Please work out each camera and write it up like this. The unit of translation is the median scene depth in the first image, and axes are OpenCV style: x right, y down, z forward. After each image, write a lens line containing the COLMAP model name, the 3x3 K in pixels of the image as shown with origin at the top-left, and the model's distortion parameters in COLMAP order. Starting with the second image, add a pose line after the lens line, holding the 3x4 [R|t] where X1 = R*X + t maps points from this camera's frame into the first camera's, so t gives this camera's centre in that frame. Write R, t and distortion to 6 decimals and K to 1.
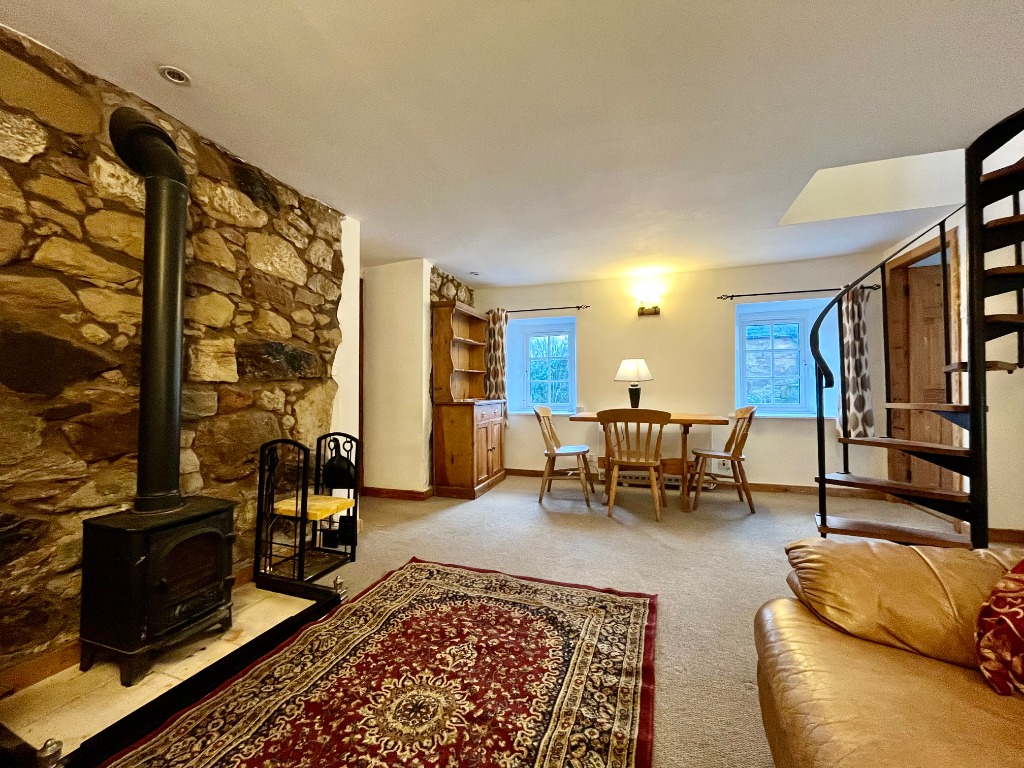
lens RADIAL K [[417.9, 0, 507.4], [0, 417.9, 384.4], [0, 0, 1]] dist [-0.001803, -0.000756]
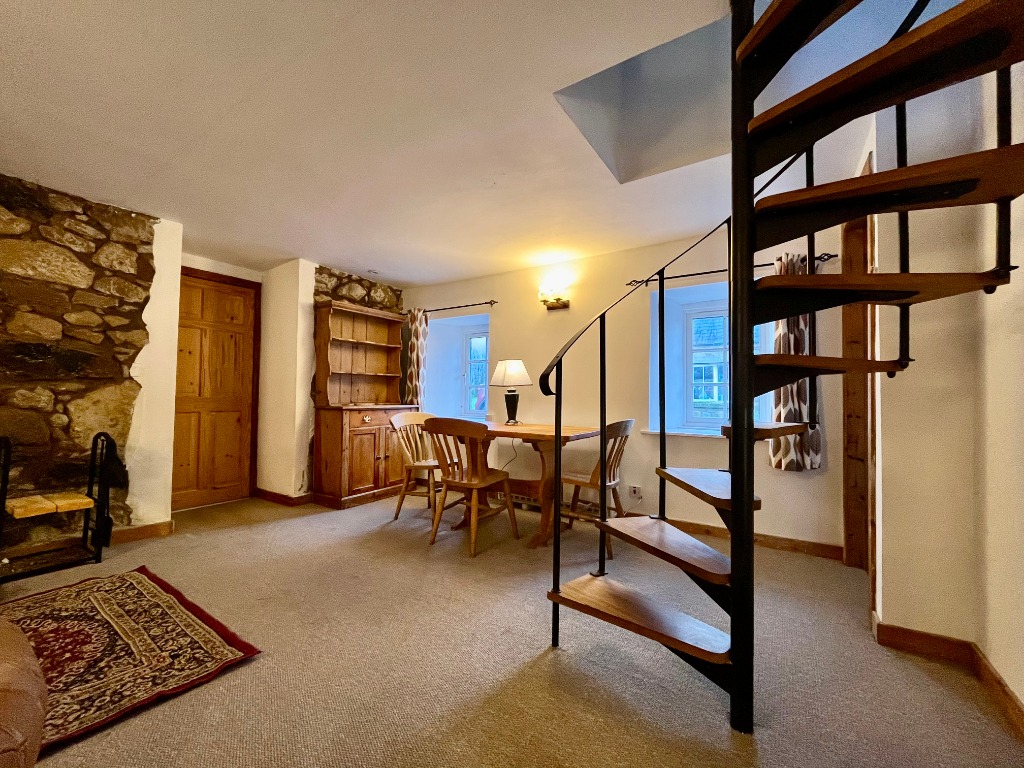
lens RADIAL K [[417.9, 0, 507.4], [0, 417.9, 384.4], [0, 0, 1]] dist [-0.001803, -0.000756]
pose [[0.969217, 0.009792, -0.246014, 0.793727], [-0.013530, 0.999817, -0.013507, 0.000488], [0.245837, 0.016420, 0.969172, 0.267641]]
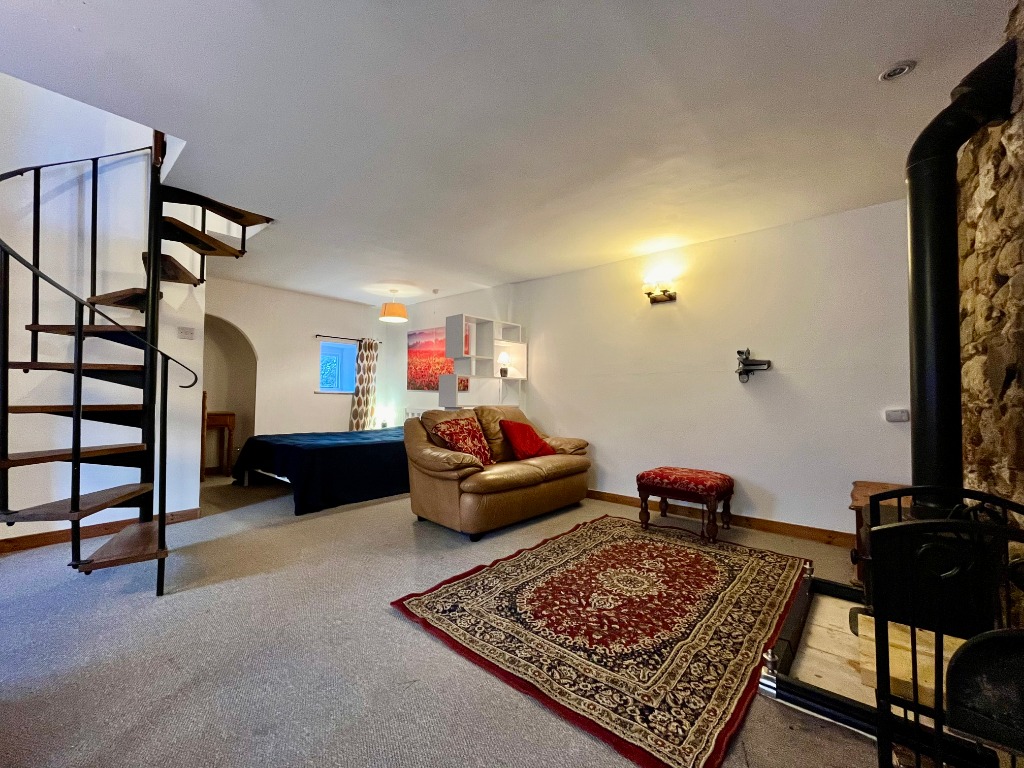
lens RADIAL K [[417.9, 0, 507.4], [0, 417.9, 384.4], [0, 0, 1]] dist [-0.001803, -0.000756]
pose [[-0.929092, 0.005722, 0.369805, -0.197426], [-0.010280, 0.999095, -0.041285, 0.029444], [-0.369707, -0.042159, -0.928192, 1.435915]]
